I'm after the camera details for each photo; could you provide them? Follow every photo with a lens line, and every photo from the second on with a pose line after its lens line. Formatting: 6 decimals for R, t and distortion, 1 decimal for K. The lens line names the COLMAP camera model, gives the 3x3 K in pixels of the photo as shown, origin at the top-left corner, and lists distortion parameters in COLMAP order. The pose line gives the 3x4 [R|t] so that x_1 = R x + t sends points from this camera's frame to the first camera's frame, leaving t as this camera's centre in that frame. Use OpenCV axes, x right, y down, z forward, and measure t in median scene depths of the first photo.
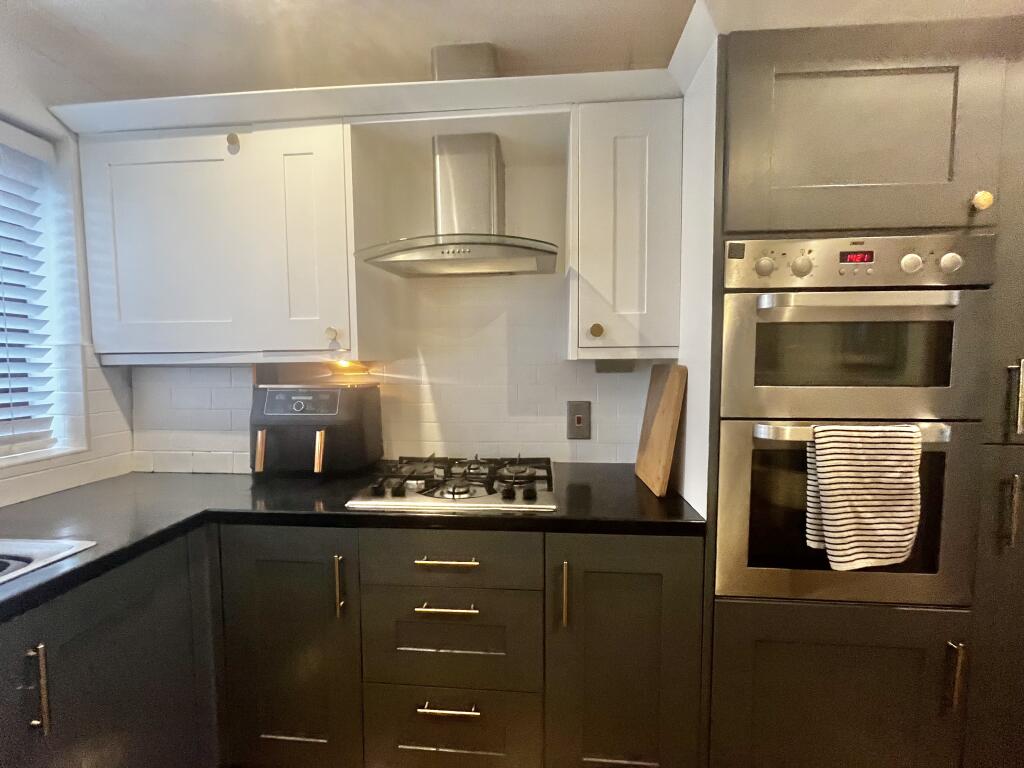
lens RADIAL K [[413.6, 0, 504.3], [0, 413.6, 381.5], [0, 0, 1]] dist [-0.002252, 0.000589]
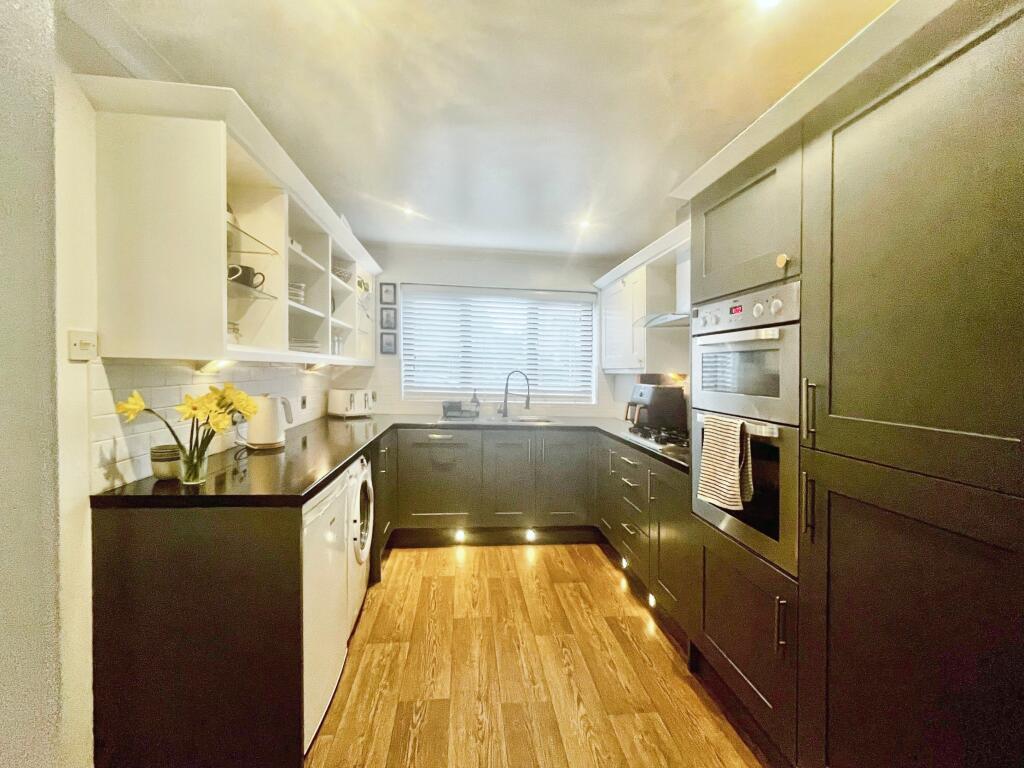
lens RADIAL K [[413.6, 0, 503.5], [0, 413.6, 389.8], [0, 0, 1]] dist [-0.002252, 0.000589]
pose [[0.190896, 0.057129, -0.979946, 1.544818], [-0.080430, 0.995859, 0.042389, 0.005765], [0.978310, 0.070725, 0.194700, -0.129107]]
